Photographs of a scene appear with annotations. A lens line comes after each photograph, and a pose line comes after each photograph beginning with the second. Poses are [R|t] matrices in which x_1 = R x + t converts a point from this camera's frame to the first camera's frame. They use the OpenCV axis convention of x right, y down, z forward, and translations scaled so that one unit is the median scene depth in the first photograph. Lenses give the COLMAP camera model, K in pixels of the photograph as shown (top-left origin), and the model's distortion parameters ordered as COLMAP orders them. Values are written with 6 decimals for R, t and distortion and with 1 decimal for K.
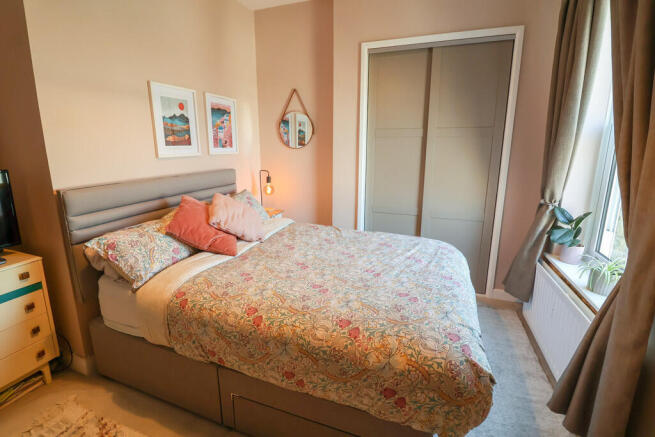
lens RADIAL K [[306.2, 0, 326.3], [0, 306.2, 209.3], [0, 0, 1]] dist [-0.000167, -0.014538]
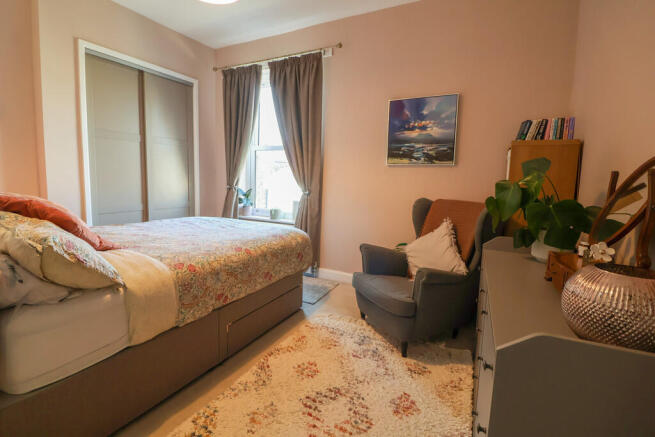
lens RADIAL K [[306.2, 0, 326.3], [0, 306.2, 209.3], [0, 0, 1]] dist [-0.000167, -0.014538]
pose [[0.128703, -0.104378, 0.986175, -1.311248], [0.178563, 0.980631, 0.080488, 0.087303], [-0.975475, 0.165735, 0.144848, 0.294350]]
